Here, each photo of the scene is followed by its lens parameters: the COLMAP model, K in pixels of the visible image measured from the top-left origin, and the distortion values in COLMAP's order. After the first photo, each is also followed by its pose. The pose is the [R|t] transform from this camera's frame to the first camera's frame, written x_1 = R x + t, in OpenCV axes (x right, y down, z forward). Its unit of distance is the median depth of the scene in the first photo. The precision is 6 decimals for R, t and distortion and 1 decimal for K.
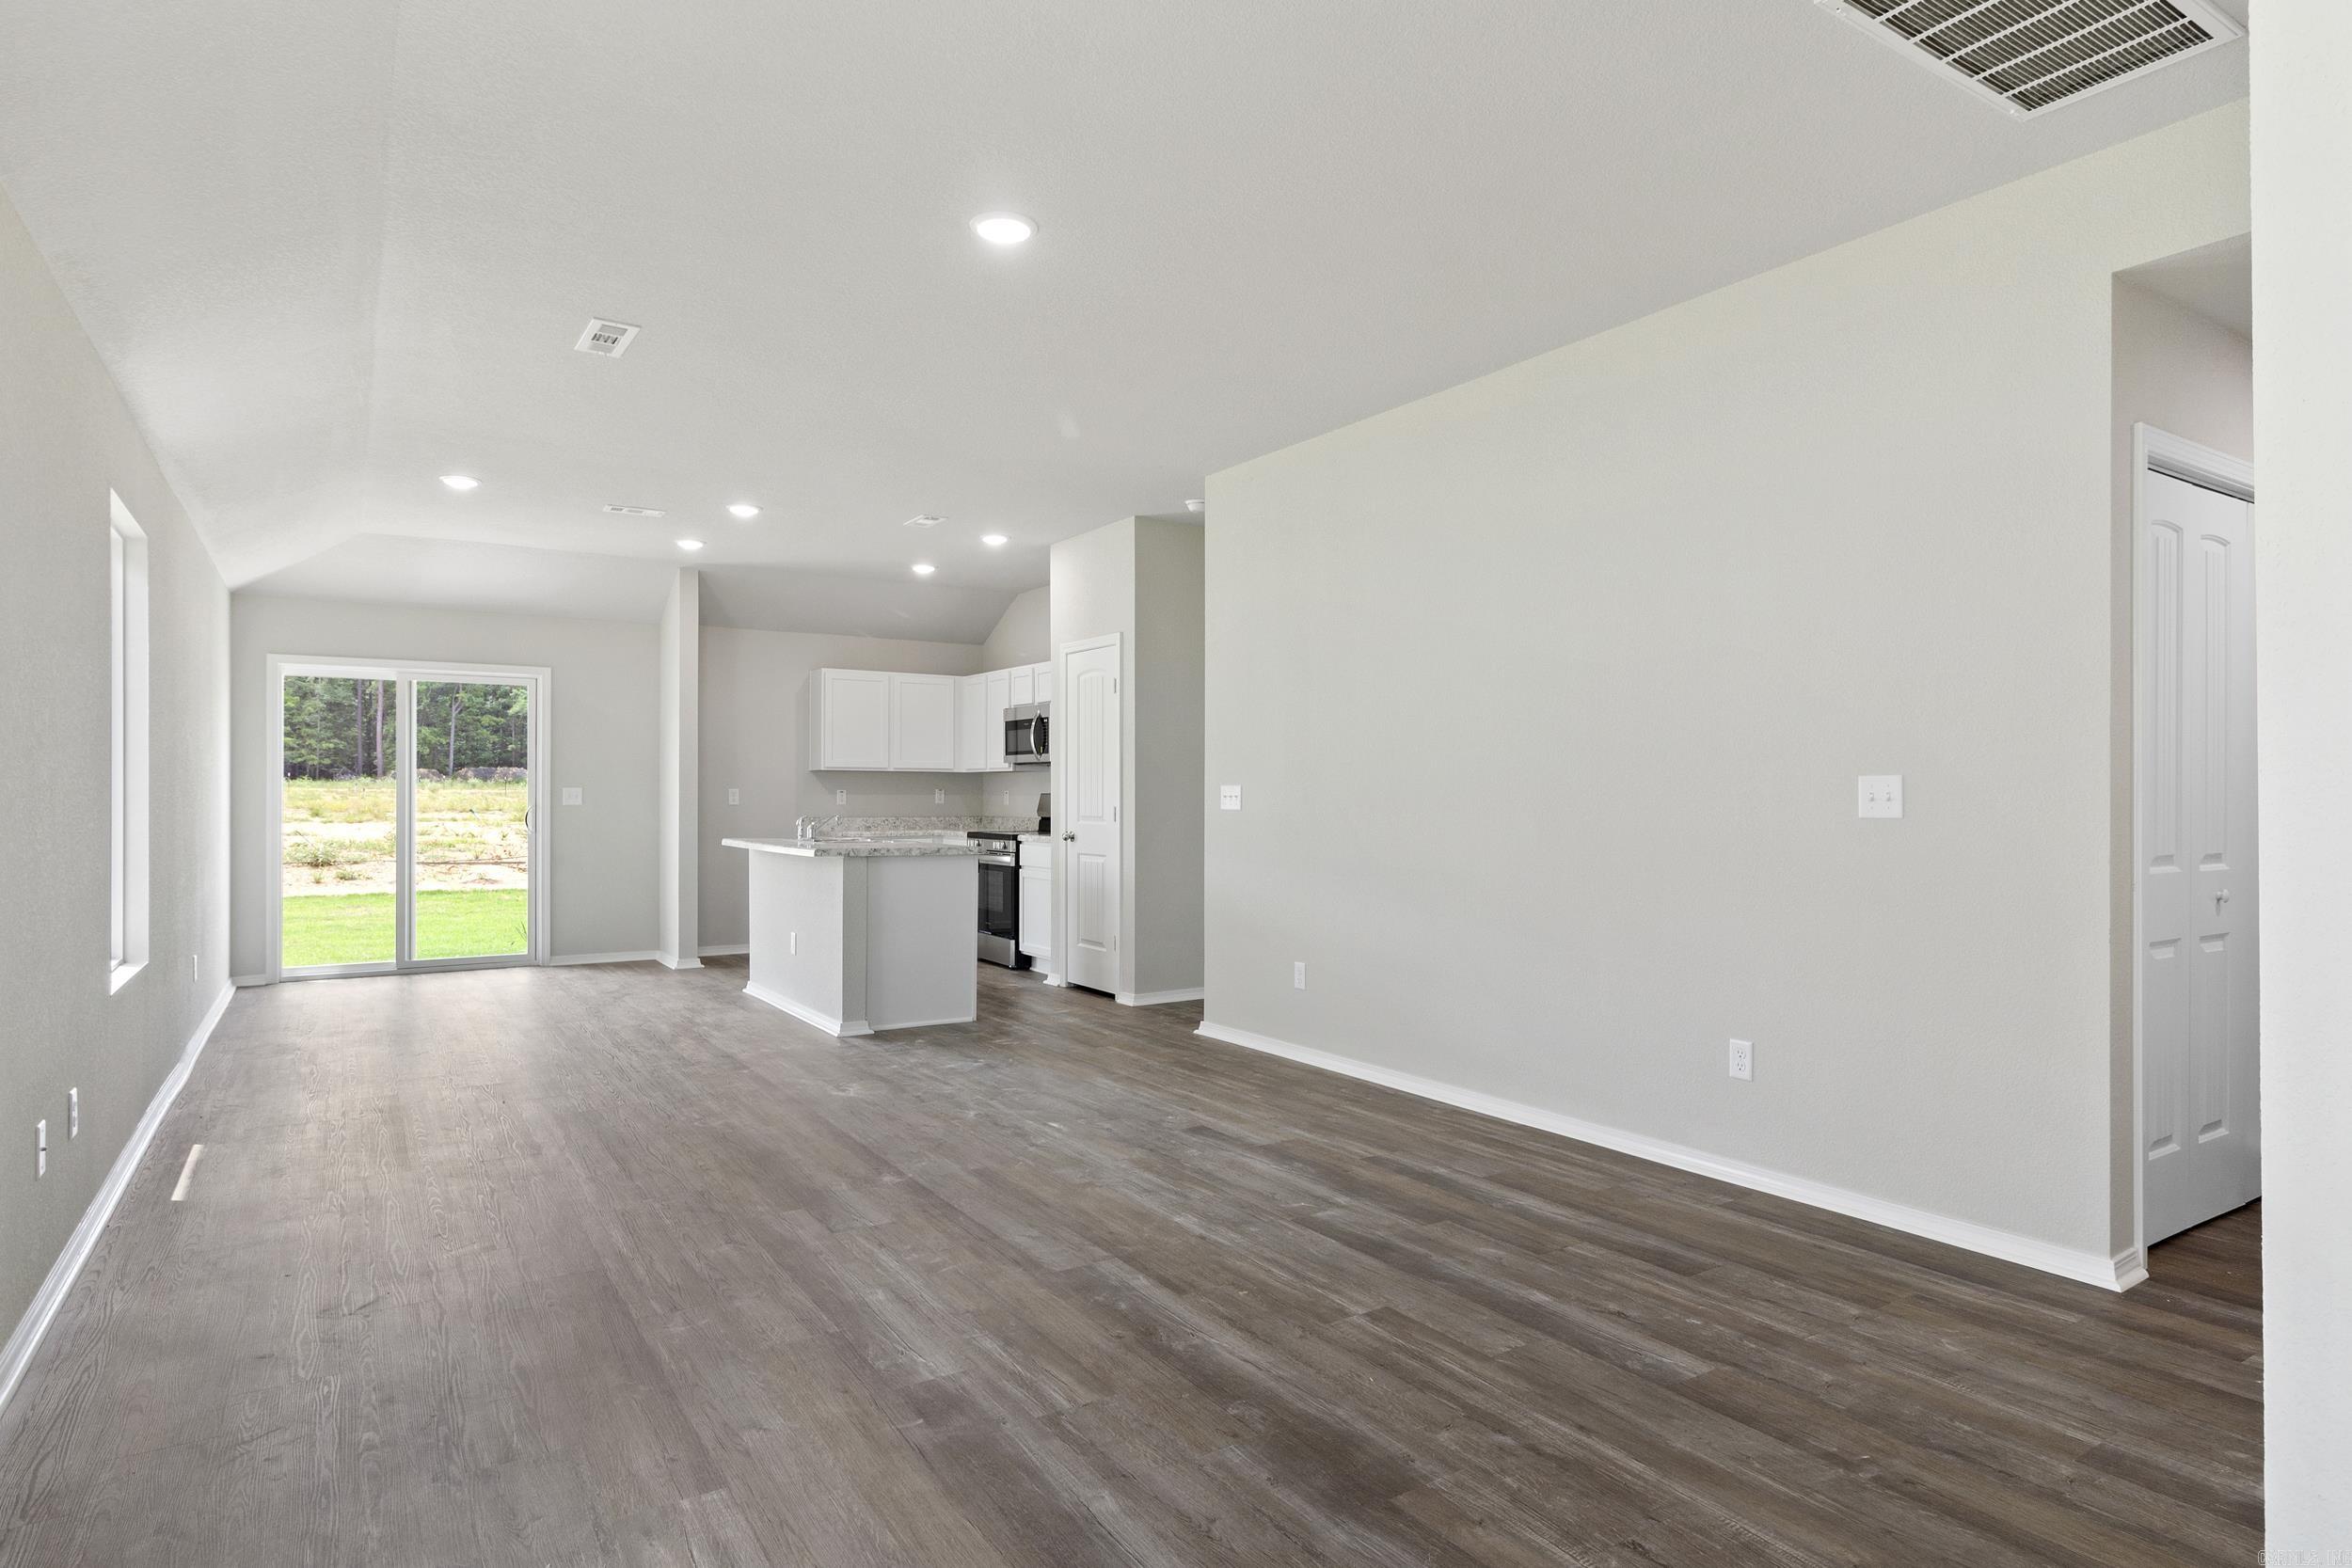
lens RADIAL K [[1280.5, 0, 1178.9], [0, 1280.5, 787.9], [0, 0, 1]] dist [0.004508, -0.002653]
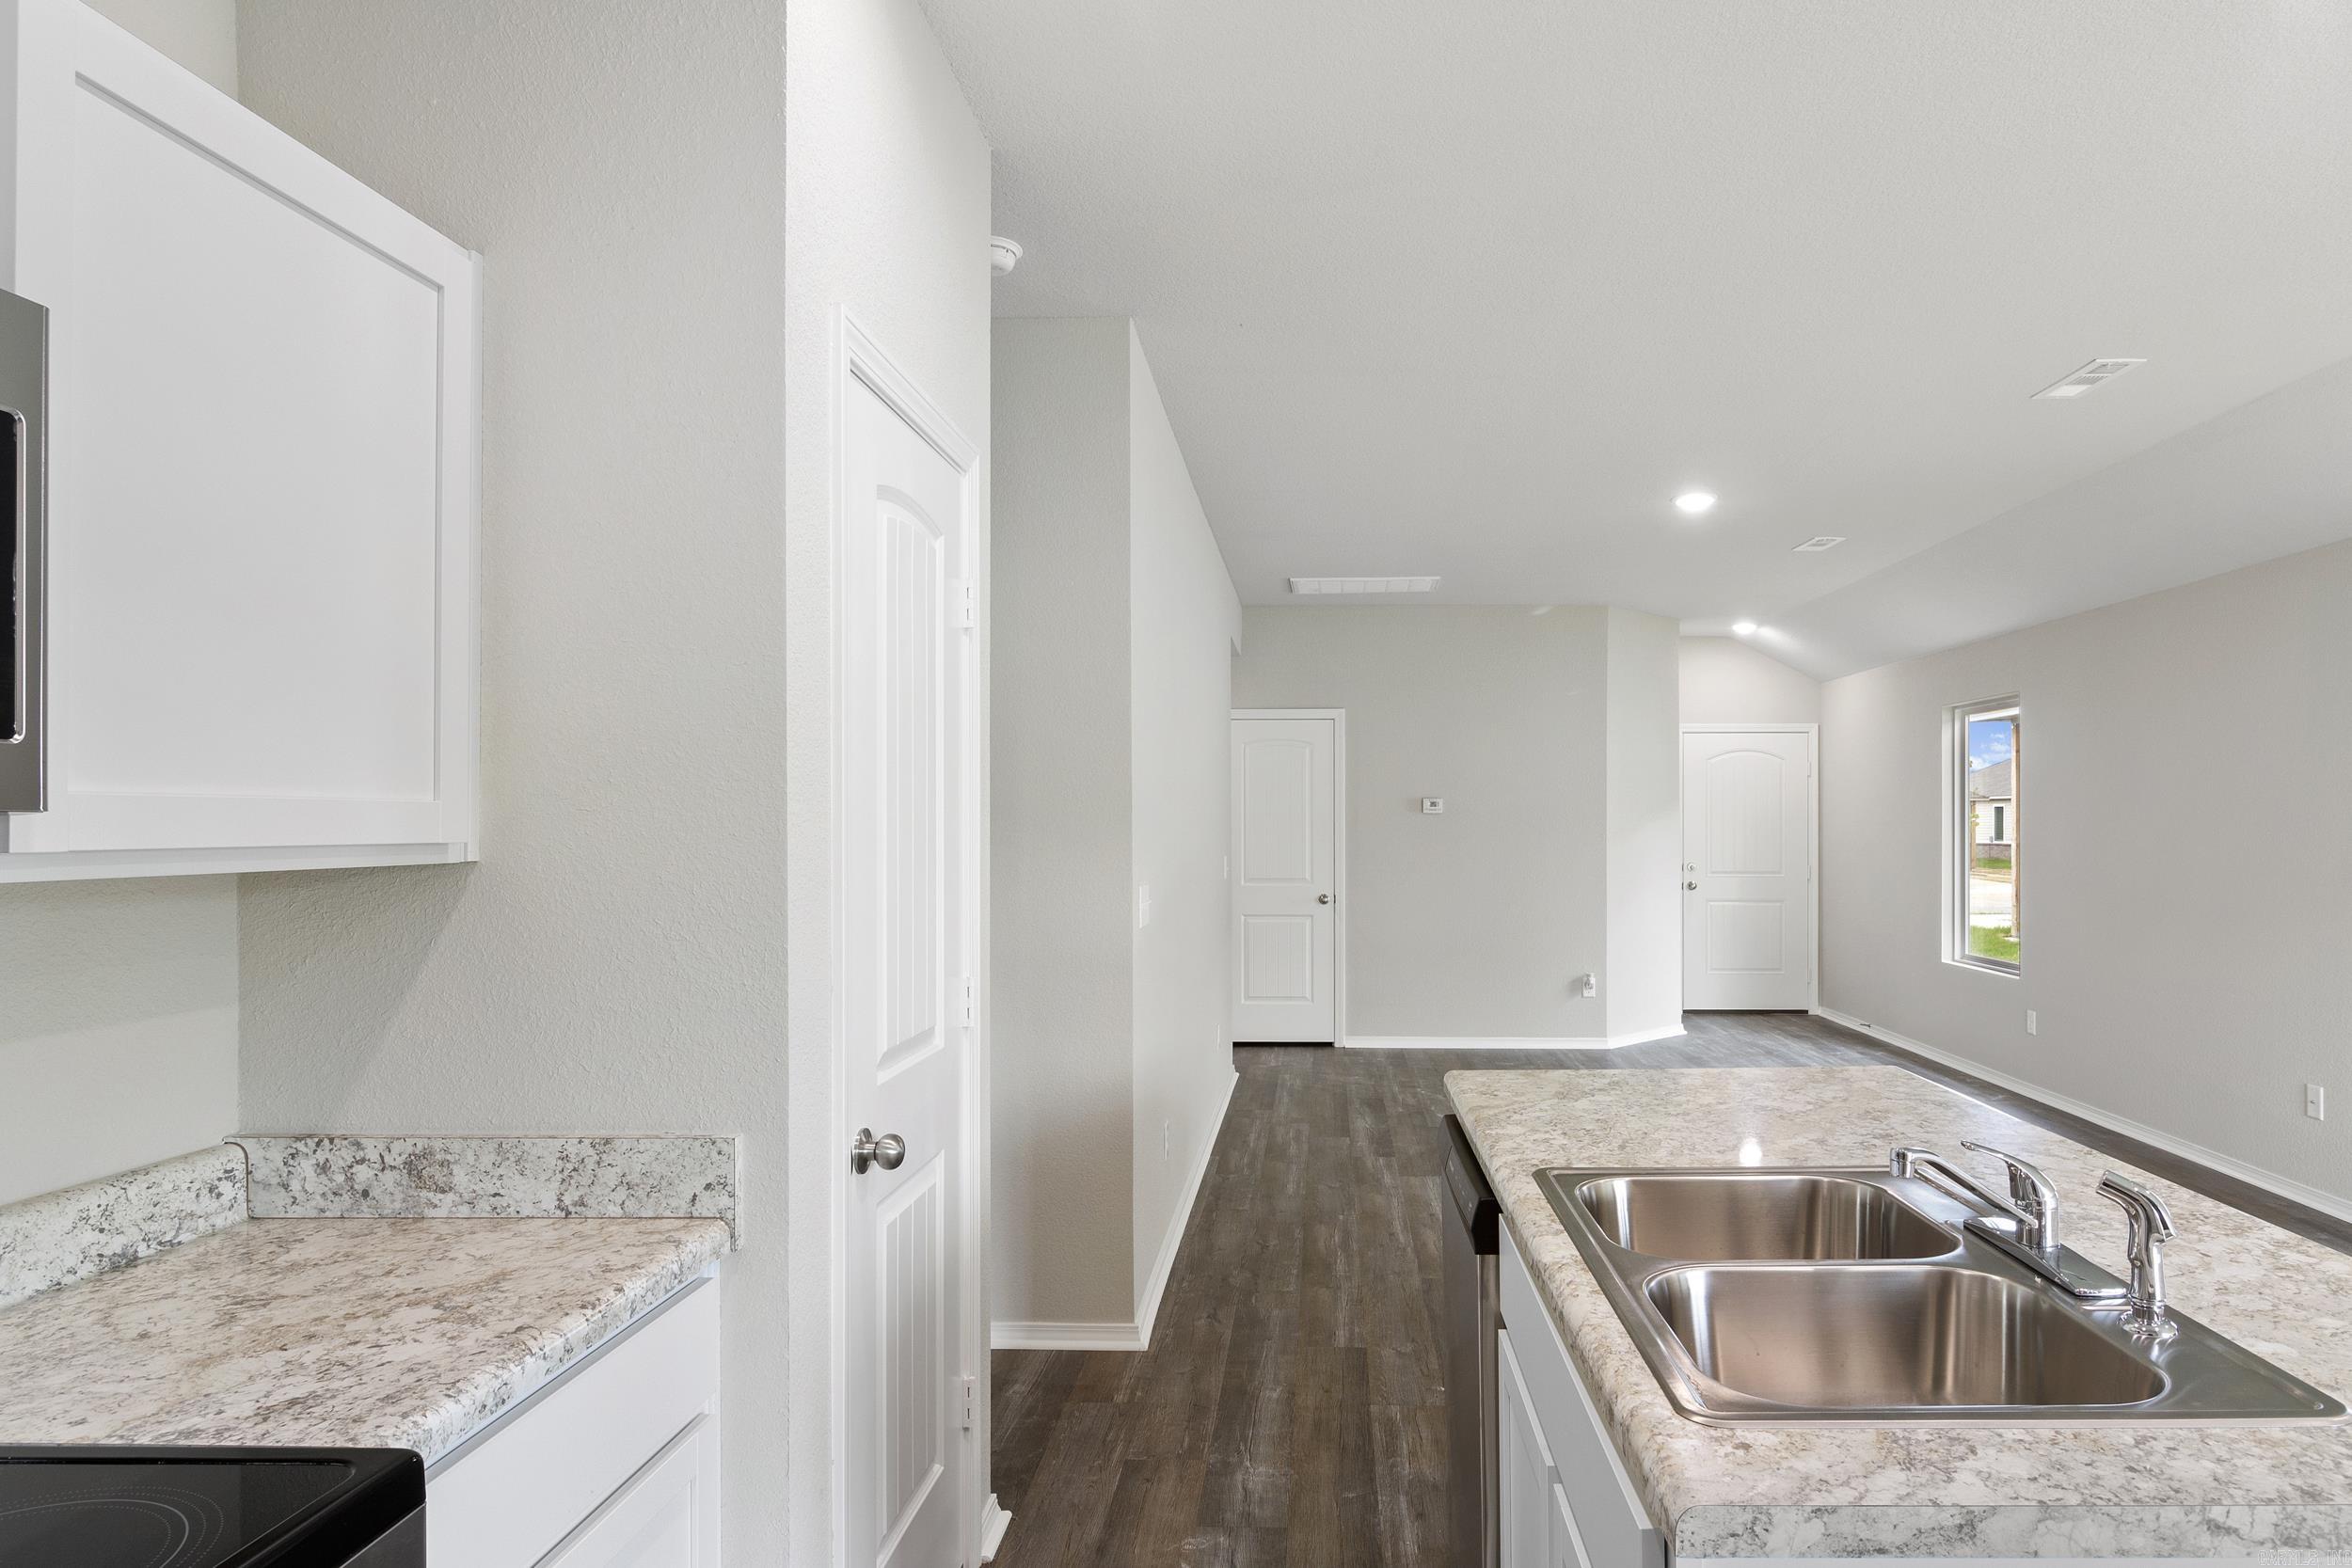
lens RADIAL K [[1366.9, 0, 1301.0], [0, 1366.9, 825.7], [0, 0, 1]] dist [0.003908, 0.002339]
pose [[-0.829072, -0.001304, 0.559140, -0.481869], [-0.003090, 0.999993, -0.002250, -0.036599], [-0.559133, -0.003594, -0.829070, 1.914398]]
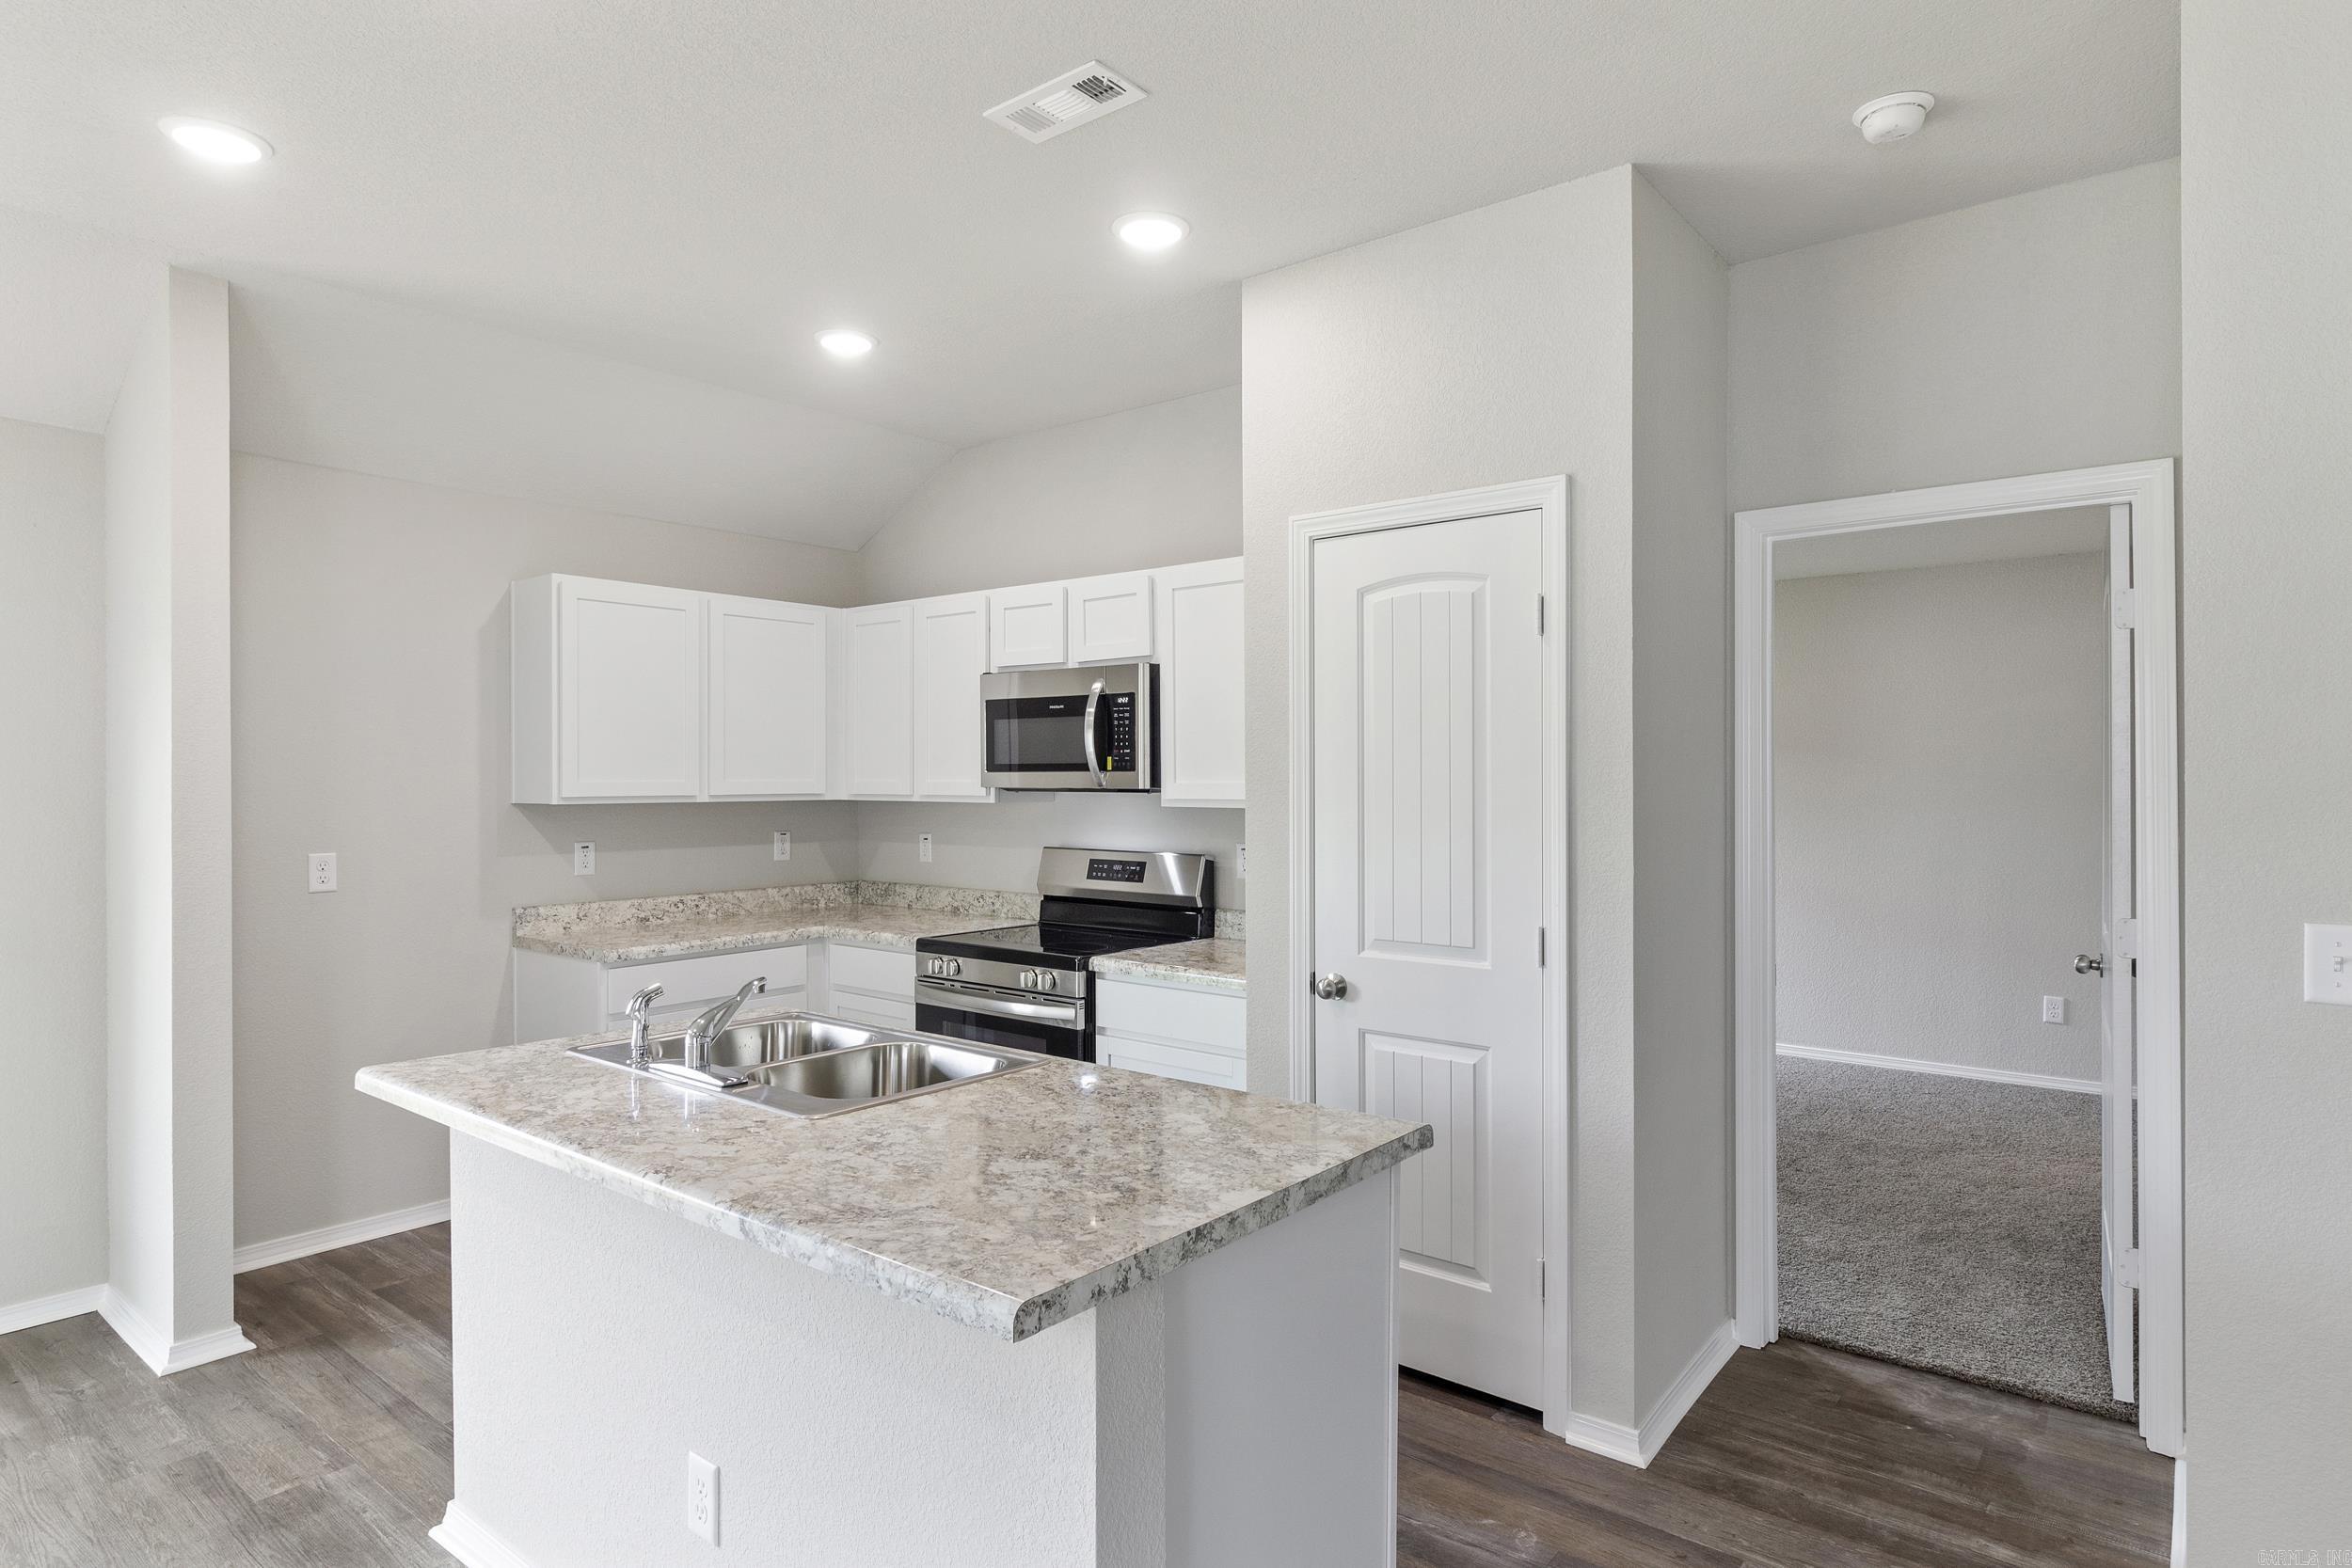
lens RADIAL K [[1280.5, 0, 1178.8], [0, 1280.5, 775.0], [0, 0, 1]] dist [0.004508, -0.002653]
pose [[0.950540, -0.003196, 0.310587, -0.423797], [0.001336, 0.999980, 0.006201, -0.053002], [-0.310601, -0.005479, 0.950525, 1.032022]]
